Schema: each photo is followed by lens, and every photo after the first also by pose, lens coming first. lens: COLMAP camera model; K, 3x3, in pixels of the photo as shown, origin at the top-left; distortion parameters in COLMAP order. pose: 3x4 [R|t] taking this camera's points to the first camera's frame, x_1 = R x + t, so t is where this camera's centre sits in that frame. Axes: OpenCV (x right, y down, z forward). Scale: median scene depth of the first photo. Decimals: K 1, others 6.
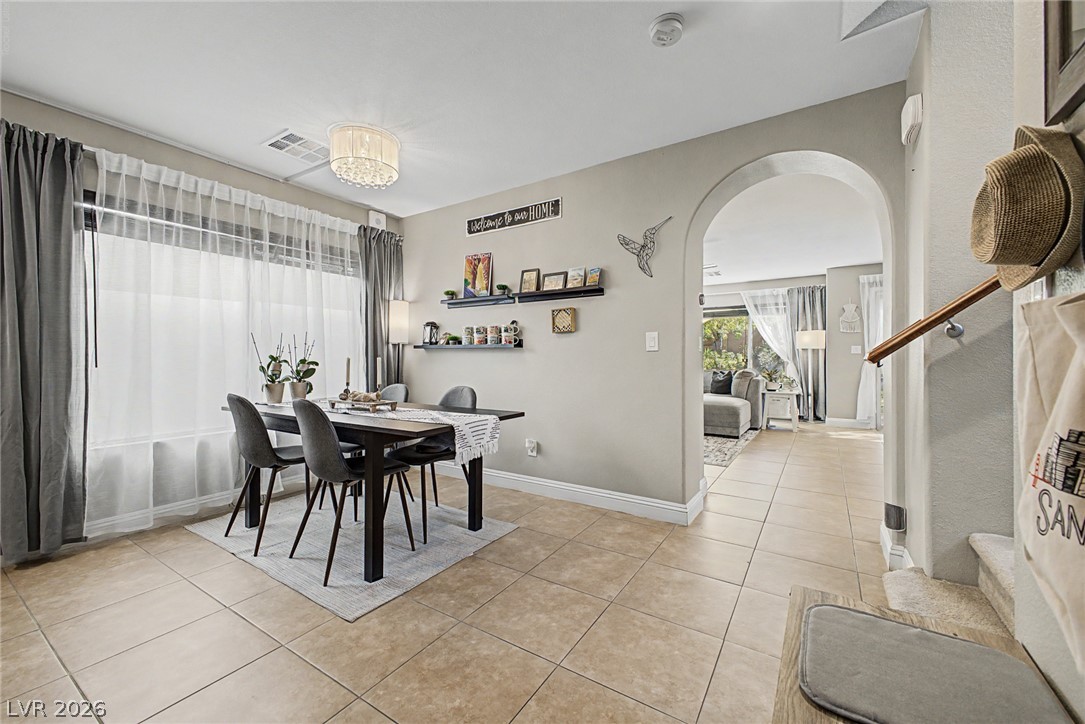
lens RADIAL K [[431.7, 0, 542.7], [0, 431.7, 354.9], [0, 0, 1]] dist [0.012616, -0.000054]
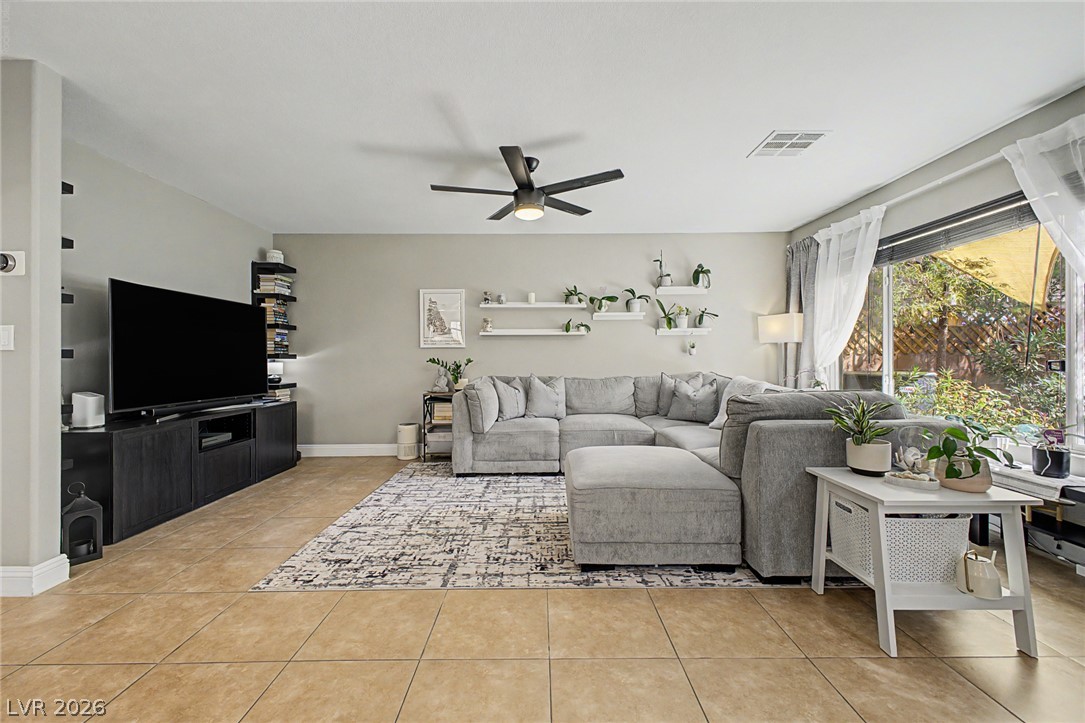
lens RADIAL K [[426.9, 0, 542.3], [0, 426.9, 358.6], [0, 0, 1]] dist [0.022301, -0.007691]
pose [[0.551237, 0.000589, -0.834348, 1.174772], [0.006866, 0.999963, 0.005242, 0.006126], [0.834320, -0.008618, 0.551213, 1.190227]]
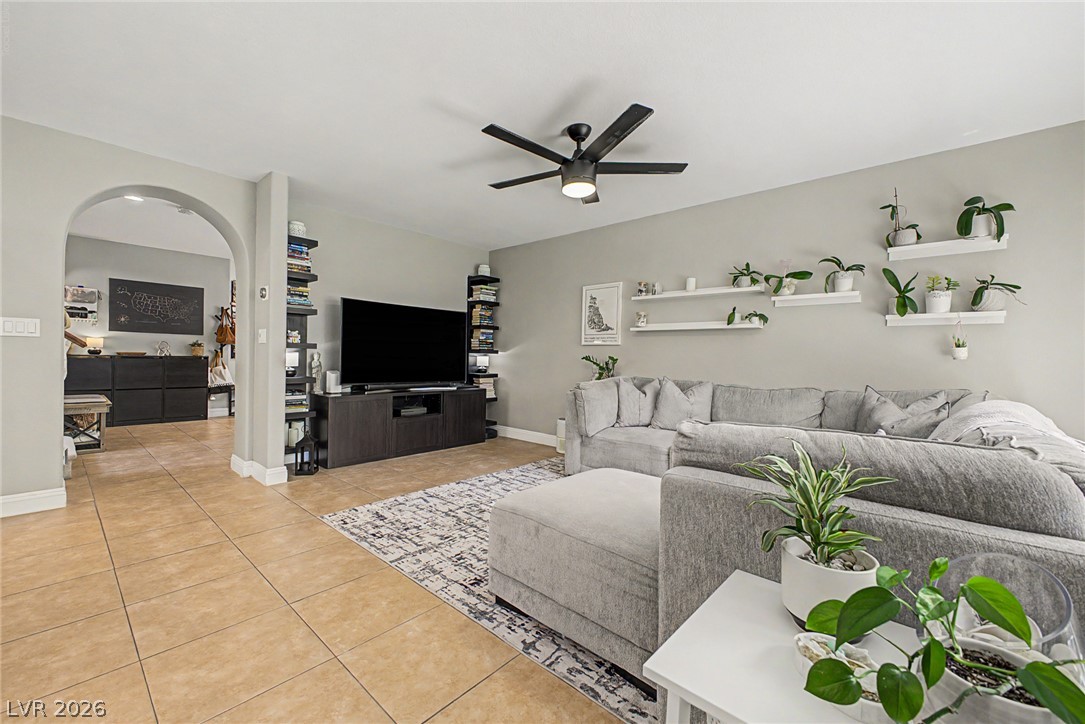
lens RADIAL K [[434.5, 0, 542.5], [0, 434.5, 362.0], [0, 0, 1]] dist [0.022480, -0.008609]
pose [[-0.155177, 0.014376, -0.987782, 1.209651], [-0.014989, 0.999745, 0.016904, 0.009078], [0.987773, 0.017429, -0.154922, 1.694876]]
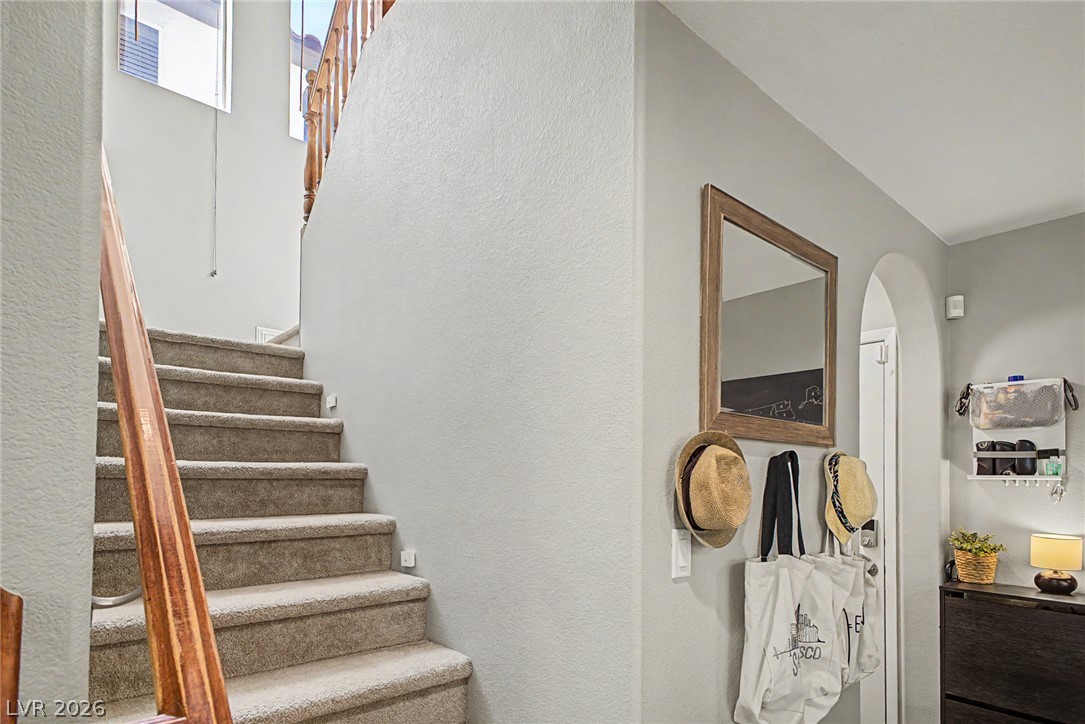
lens RADIAL K [[582.6, 0, 540.7], [0, 582.6, 462.8], [0, 0, 1]] dist [0.004200, 0.000650]
pose [[-0.954246, -0.008419, 0.298906, 0.225164], [-0.019339, 0.999248, -0.033595, -0.077426], [-0.298398, -0.037839, -0.953691, 0.622333]]
